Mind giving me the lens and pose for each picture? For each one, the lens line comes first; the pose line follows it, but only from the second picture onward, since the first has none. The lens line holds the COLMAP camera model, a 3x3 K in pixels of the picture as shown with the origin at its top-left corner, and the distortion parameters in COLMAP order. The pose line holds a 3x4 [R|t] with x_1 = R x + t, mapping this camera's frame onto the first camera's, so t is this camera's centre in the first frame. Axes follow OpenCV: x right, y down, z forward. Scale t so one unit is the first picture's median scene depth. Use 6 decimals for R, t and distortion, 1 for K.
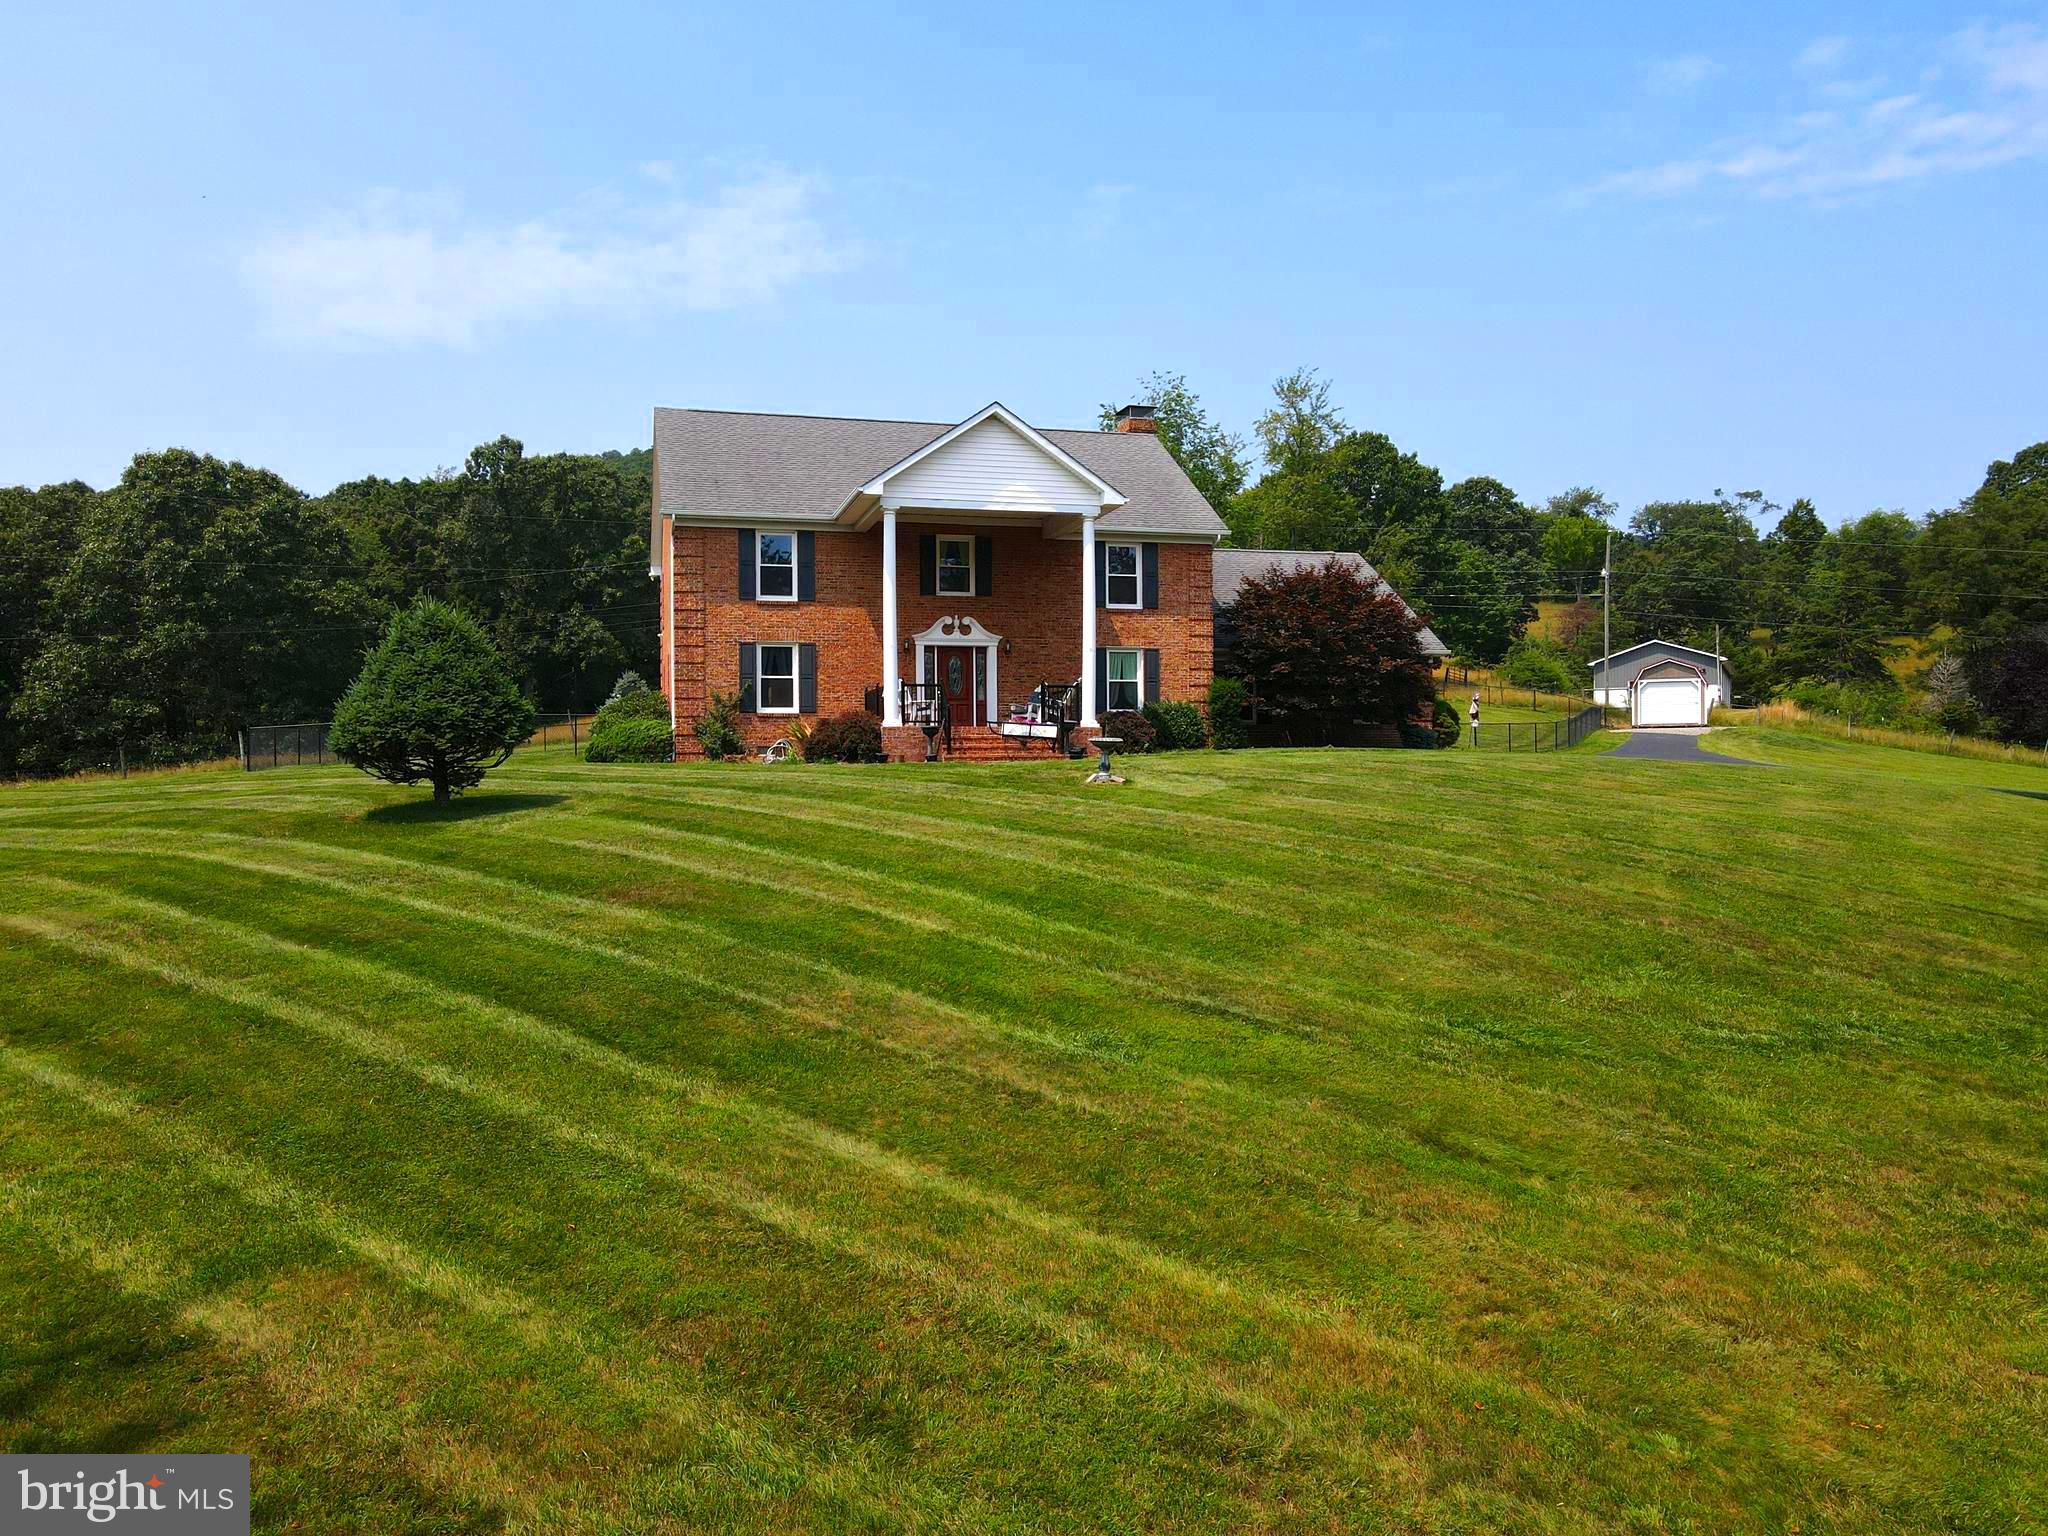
lens RADIAL K [[1509.4, 0, 1022.6], [0, 1509.4, 767.4], [0, 0, 1]] dist [-0.004593, 0.032604]
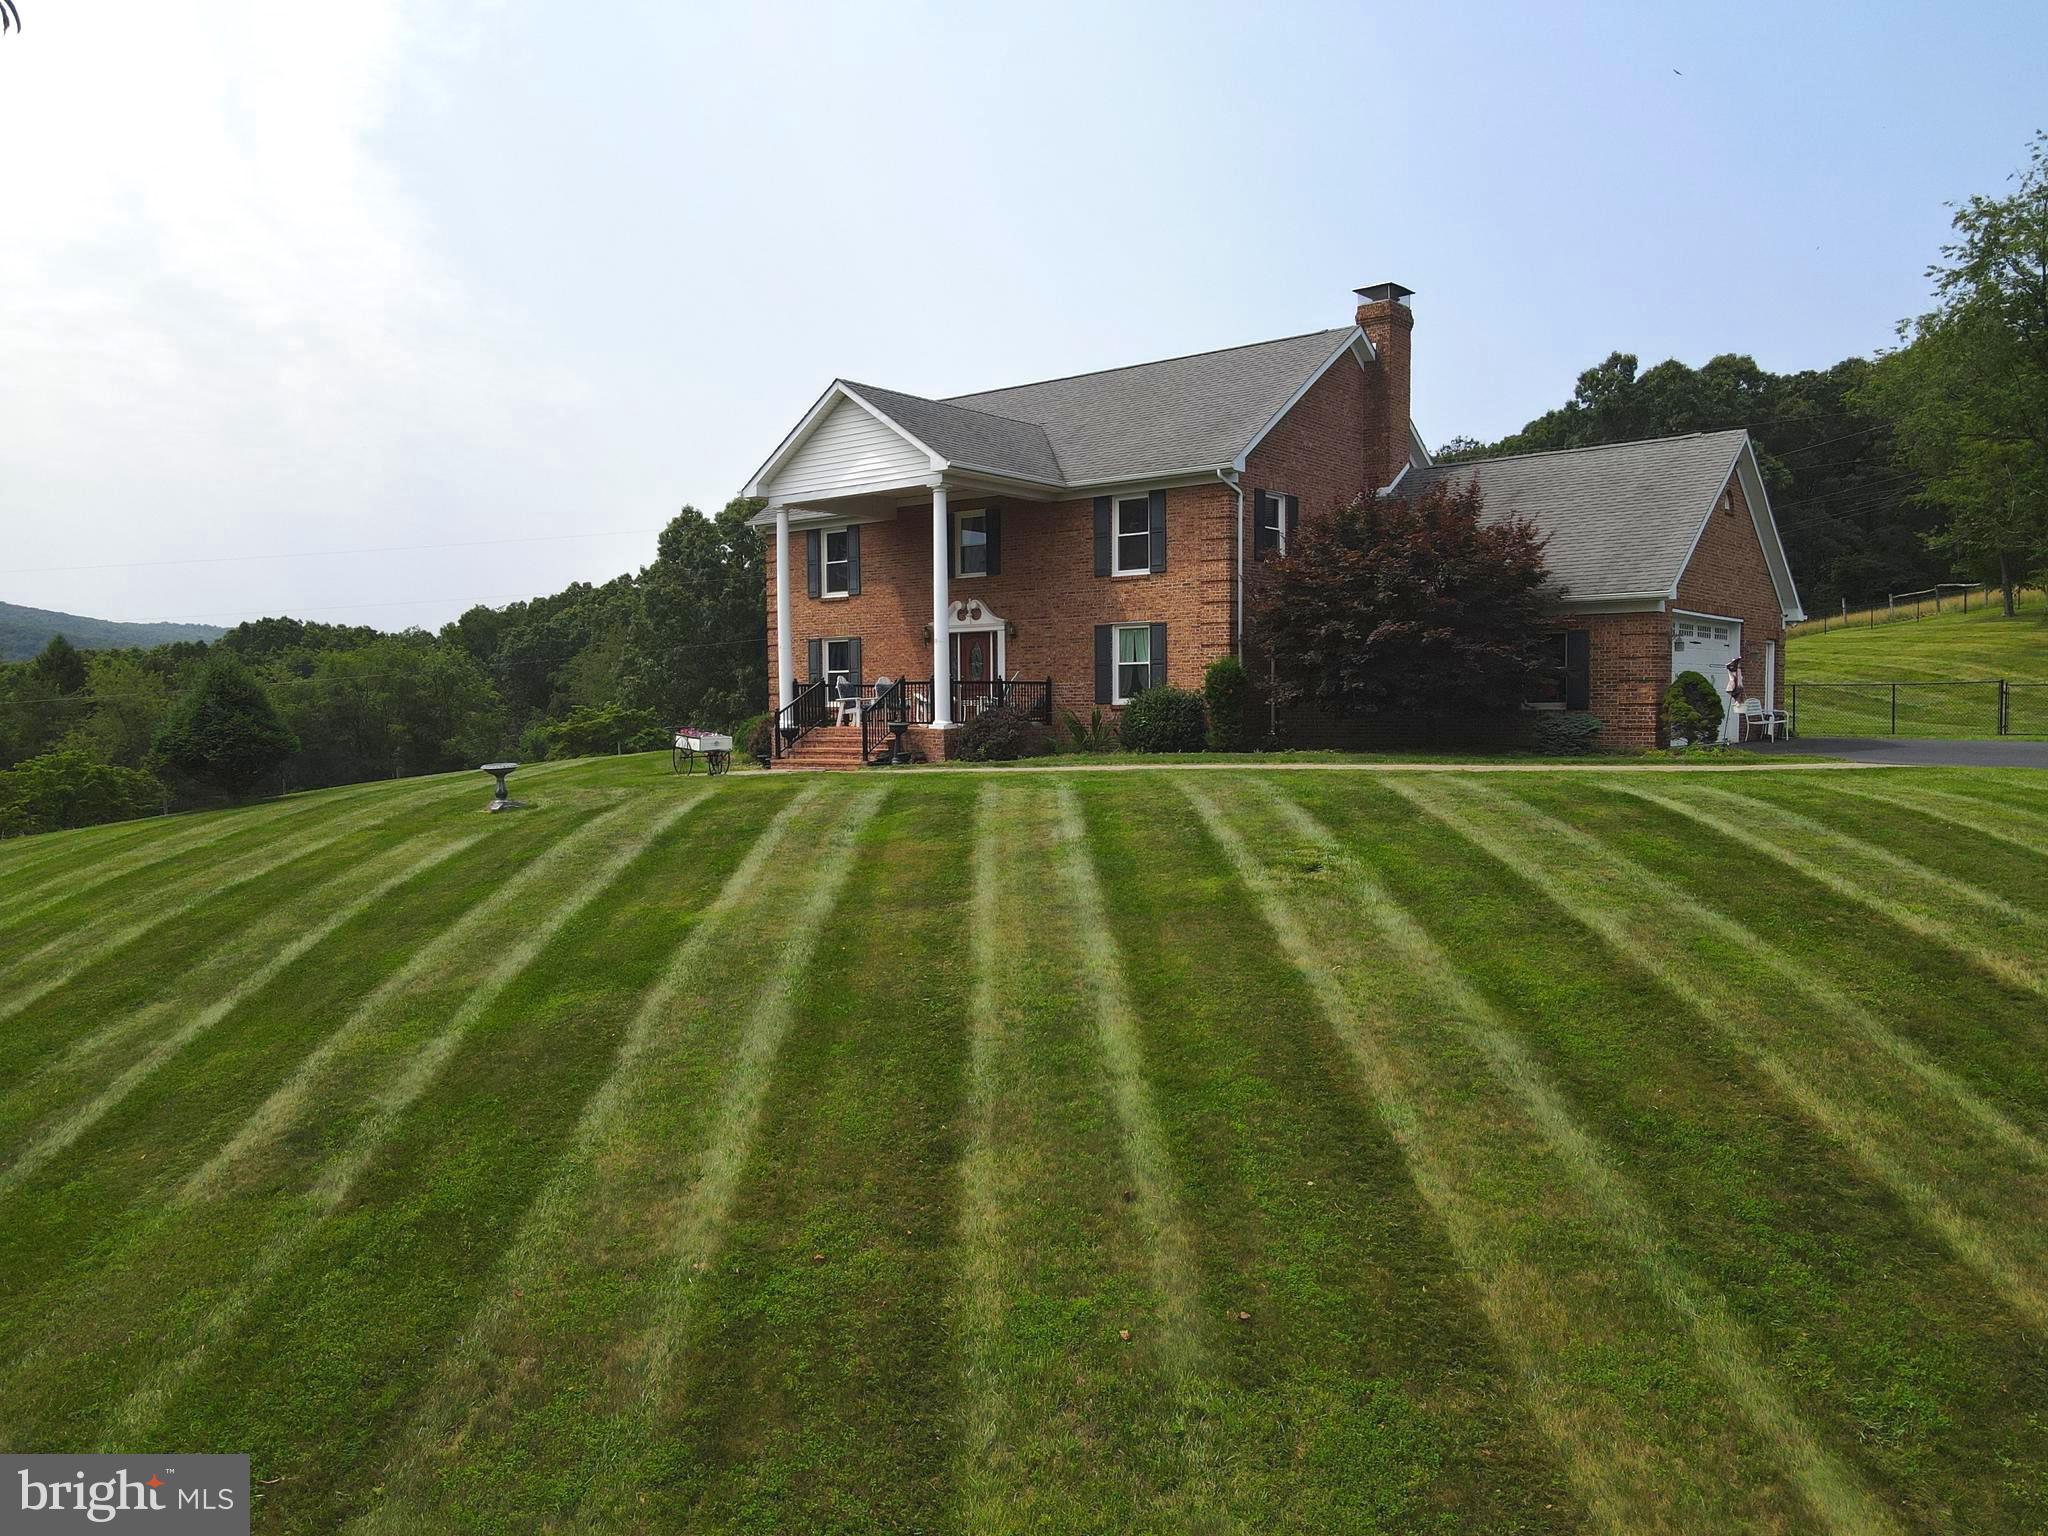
lens RADIAL K [[1509.4, 0, 1030.4], [0, 1509.4, 768.5], [0, 0, 1]] dist [-0.004593, 0.032604]
pose [[0.591011, 0.036547, -0.805835, 0.712186], [0.008736, 0.998625, 0.051698, -0.044228], [0.806616, -0.037594, 0.589879, 0.478966]]
